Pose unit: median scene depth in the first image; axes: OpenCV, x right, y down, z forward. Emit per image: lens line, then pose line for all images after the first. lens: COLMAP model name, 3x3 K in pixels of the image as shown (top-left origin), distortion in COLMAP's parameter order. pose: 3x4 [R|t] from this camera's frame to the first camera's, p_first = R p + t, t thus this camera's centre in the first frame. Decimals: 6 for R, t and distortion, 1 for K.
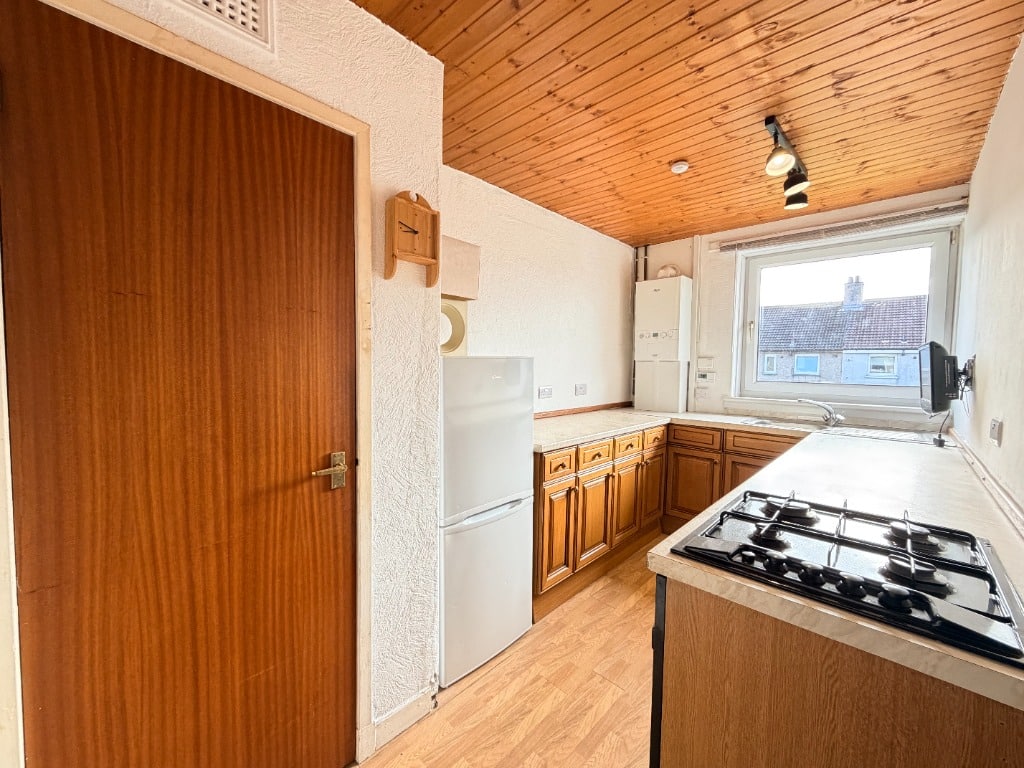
lens RADIAL K [[409.4, 0, 508.6], [0, 409.4, 381.2], [0, 0, 1]] dist [0.001599, 0.000169]
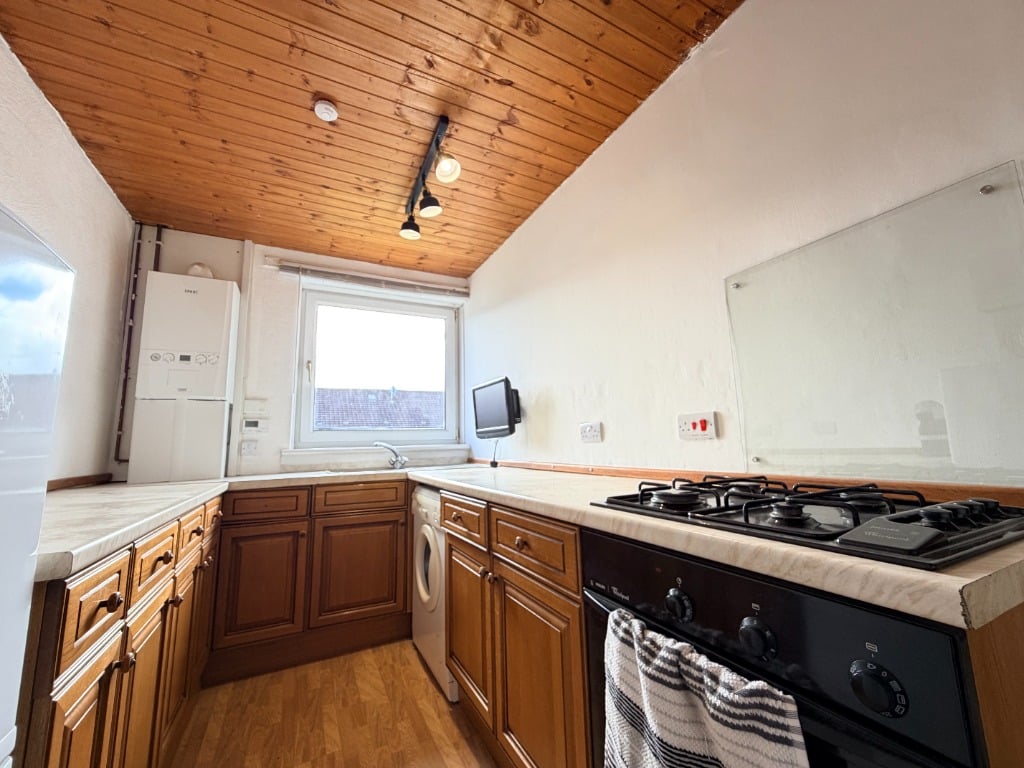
lens RADIAL K [[409.4, 0, 508.6], [0, 409.4, 381.2], [0, 0, 1]] dist [0.001599, 0.000169]
pose [[0.338220, 0.119247, 0.933481, -0.075118], [0.076464, 0.985177, -0.153555, 0.070869], [-0.937955, 0.123314, 0.324089, 0.389343]]
